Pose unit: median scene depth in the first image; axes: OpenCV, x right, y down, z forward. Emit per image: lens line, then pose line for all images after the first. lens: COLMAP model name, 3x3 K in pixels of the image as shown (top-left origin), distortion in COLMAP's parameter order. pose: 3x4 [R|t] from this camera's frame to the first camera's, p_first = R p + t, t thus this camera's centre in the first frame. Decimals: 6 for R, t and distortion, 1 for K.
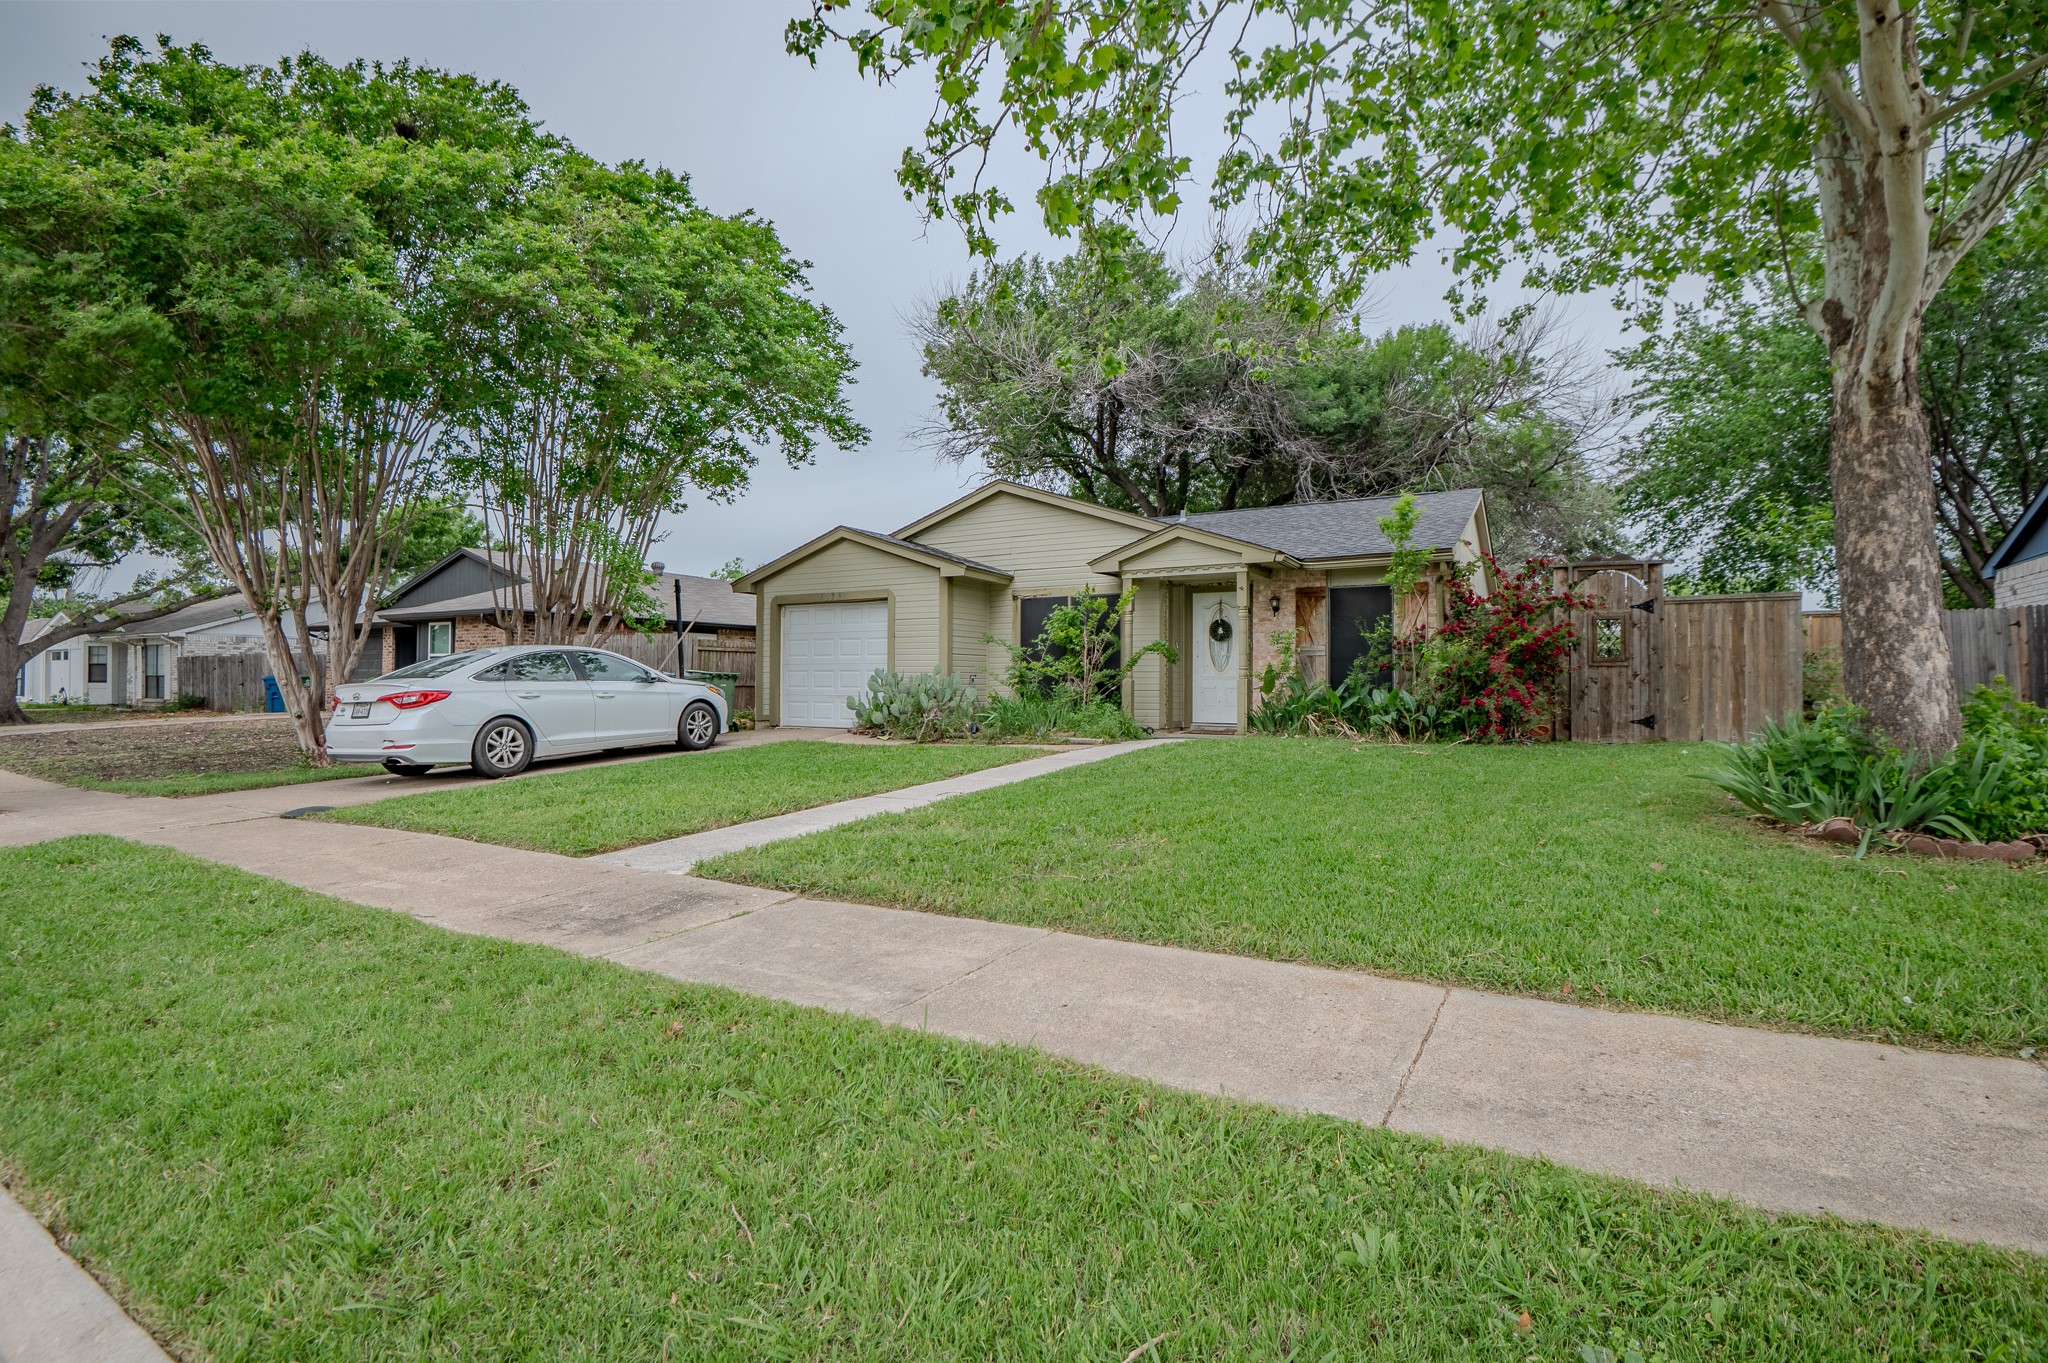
lens RADIAL K [[944.1, 0, 1029.7], [0, 944.1, 667.0], [0, 0, 1]] dist [-0.003296, -0.027818]
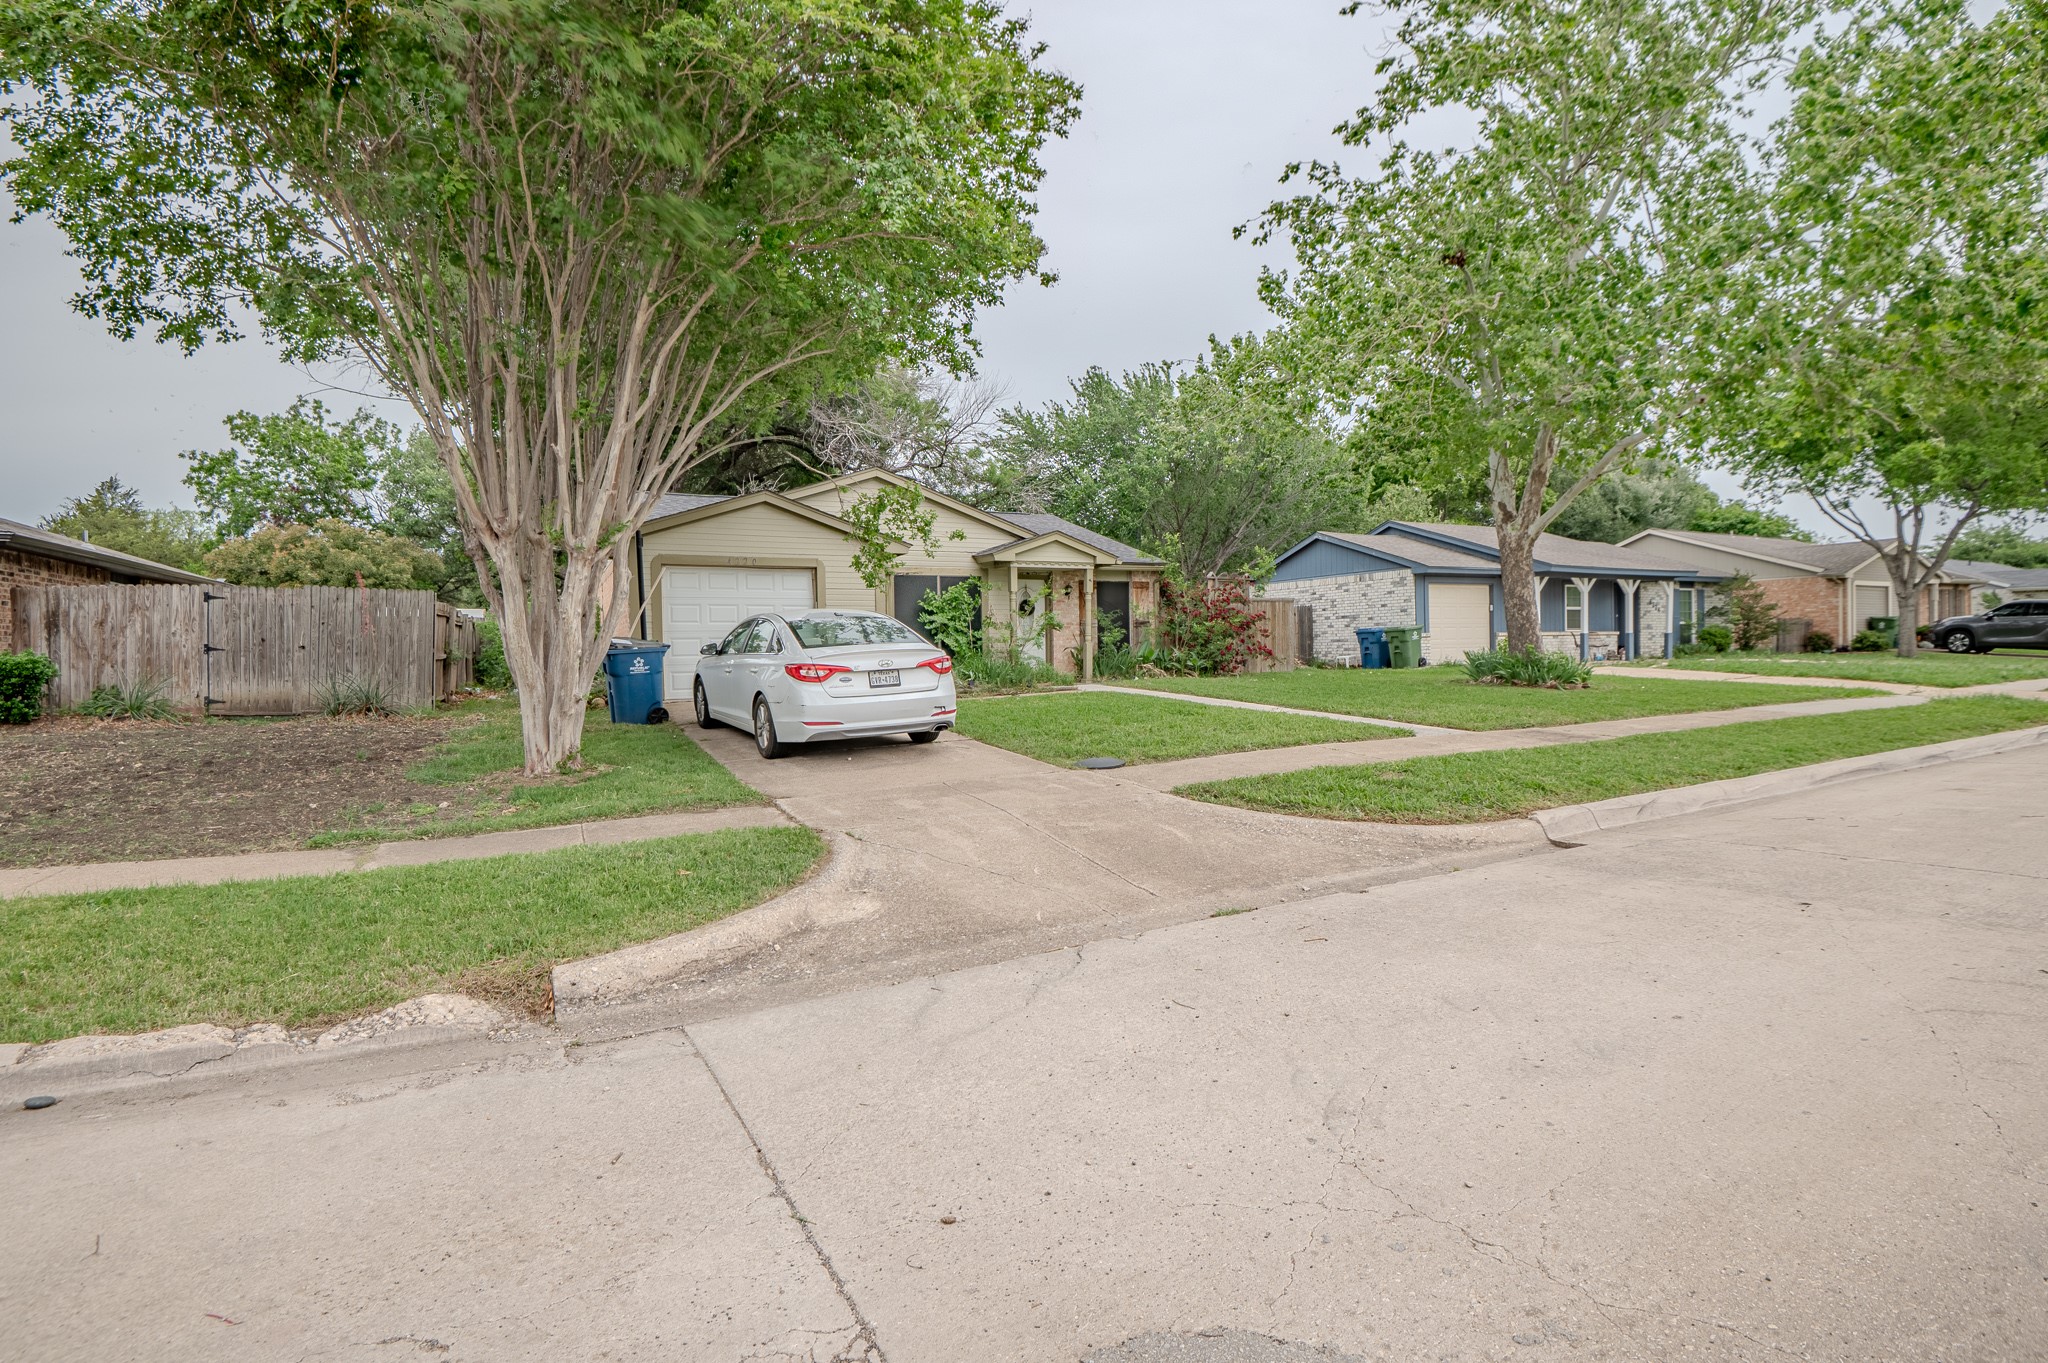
lens RADIAL K [[944.1, 0, 1029.7], [0, 944.1, 667.0], [0, 0, 1]] dist [-0.003296, -0.027818]
pose [[0.549810, -0.027406, 0.834840, -1.014649], [0.002559, 0.999512, 0.031126, 0.004884], [-0.835286, -0.014977, 0.549612, 0.268006]]
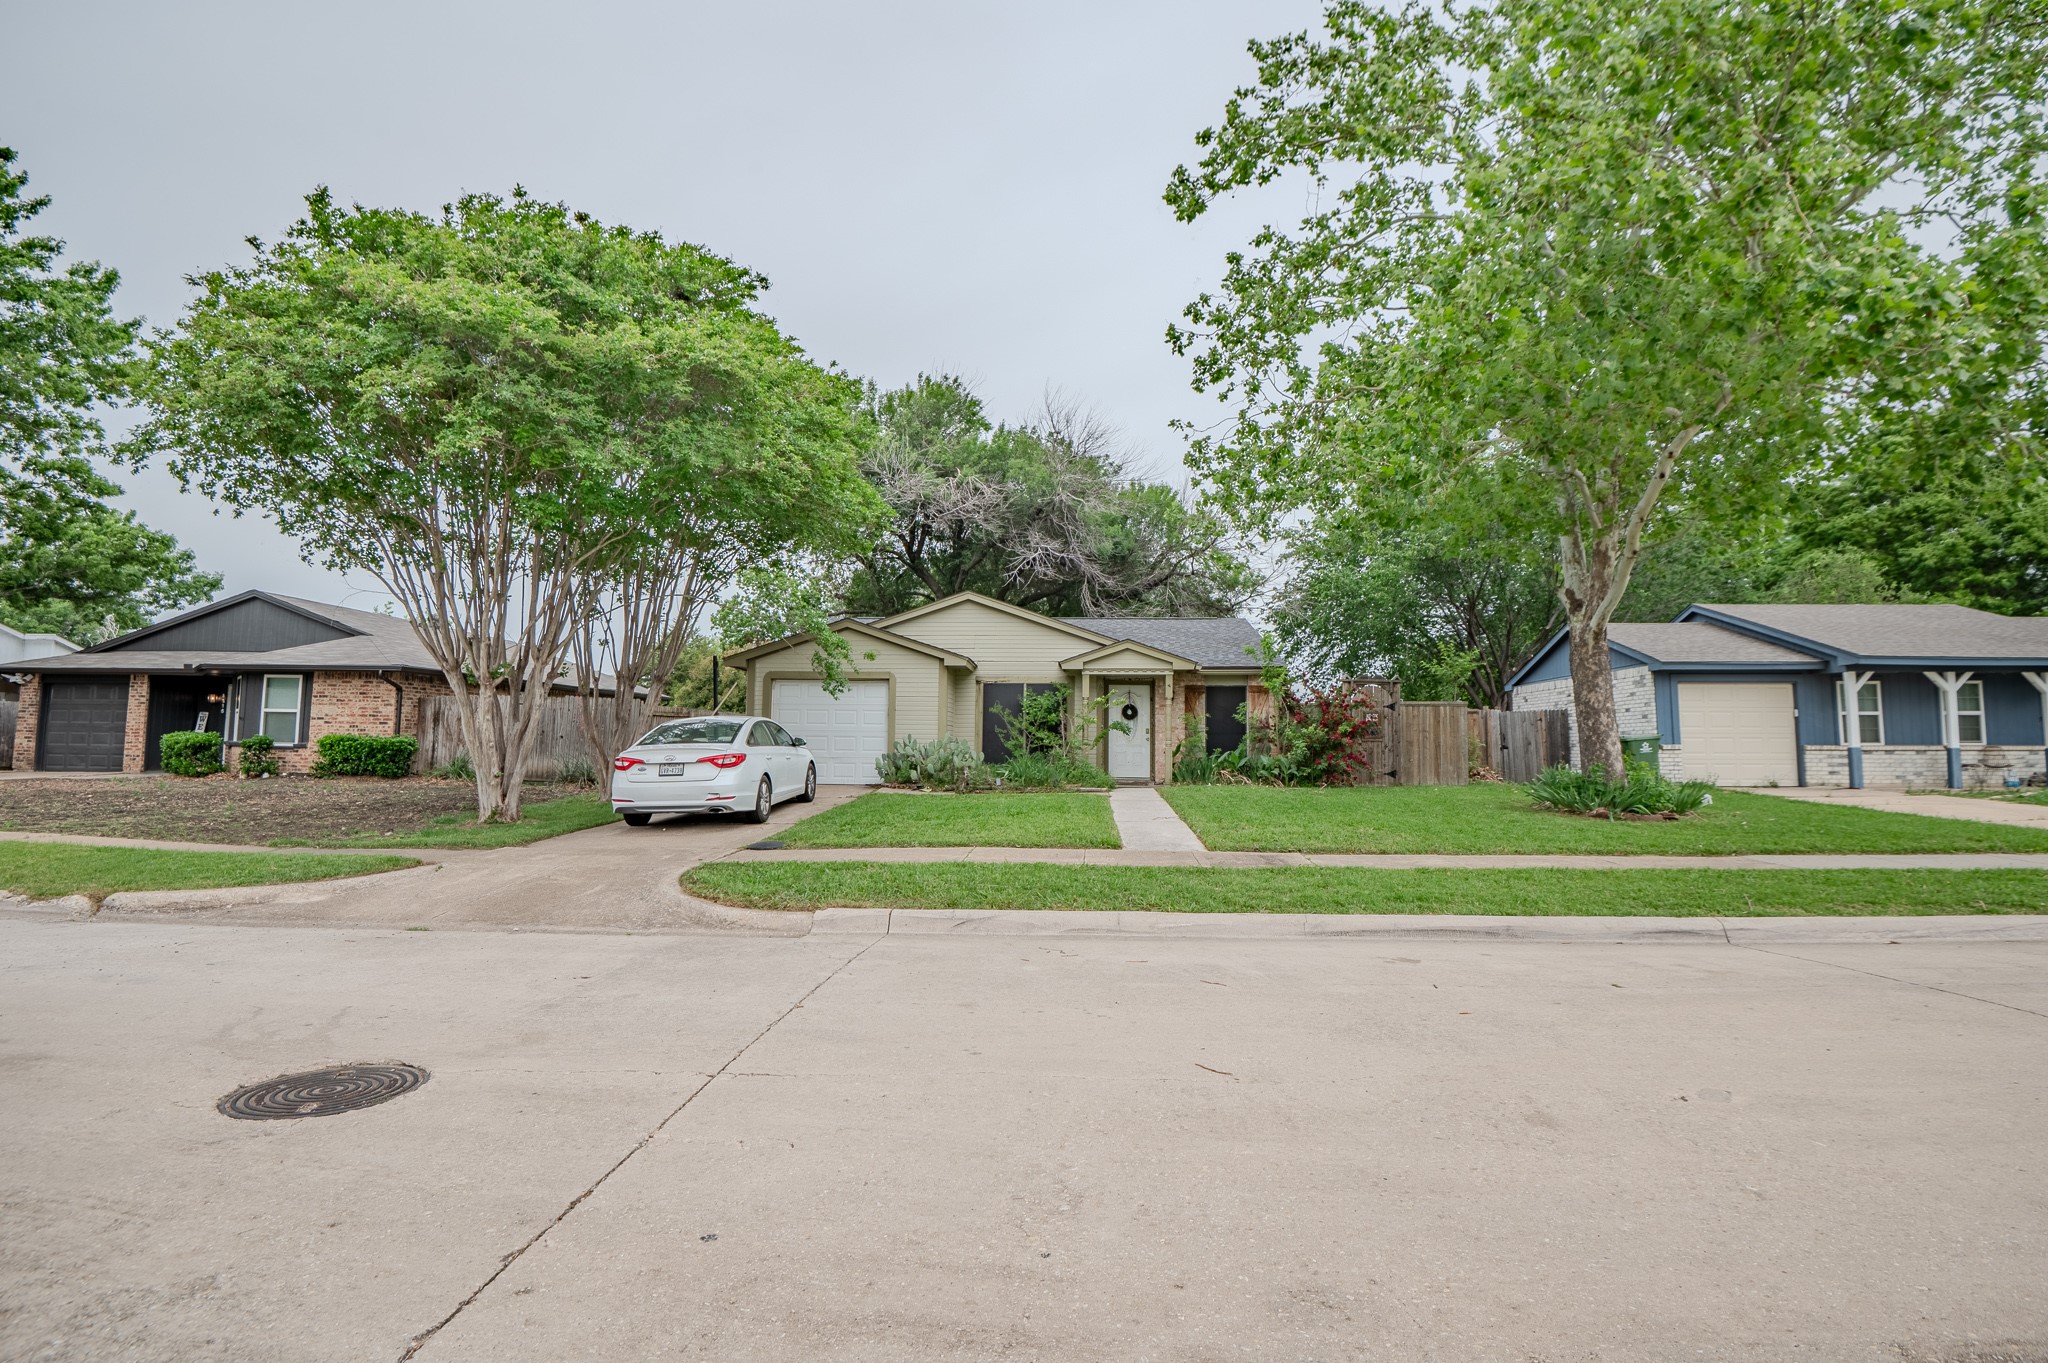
lens RADIAL K [[938.3, 0, 1031.8], [0, 938.3, 667.9], [0, 0, 1]] dist [-0.002305, -0.029201]
pose [[0.897432, 0.043979, 0.438956, -0.601228], [-0.015680, 0.997570, -0.067889, -0.007401], [-0.440875, 0.054042, 0.895940, -0.223006]]
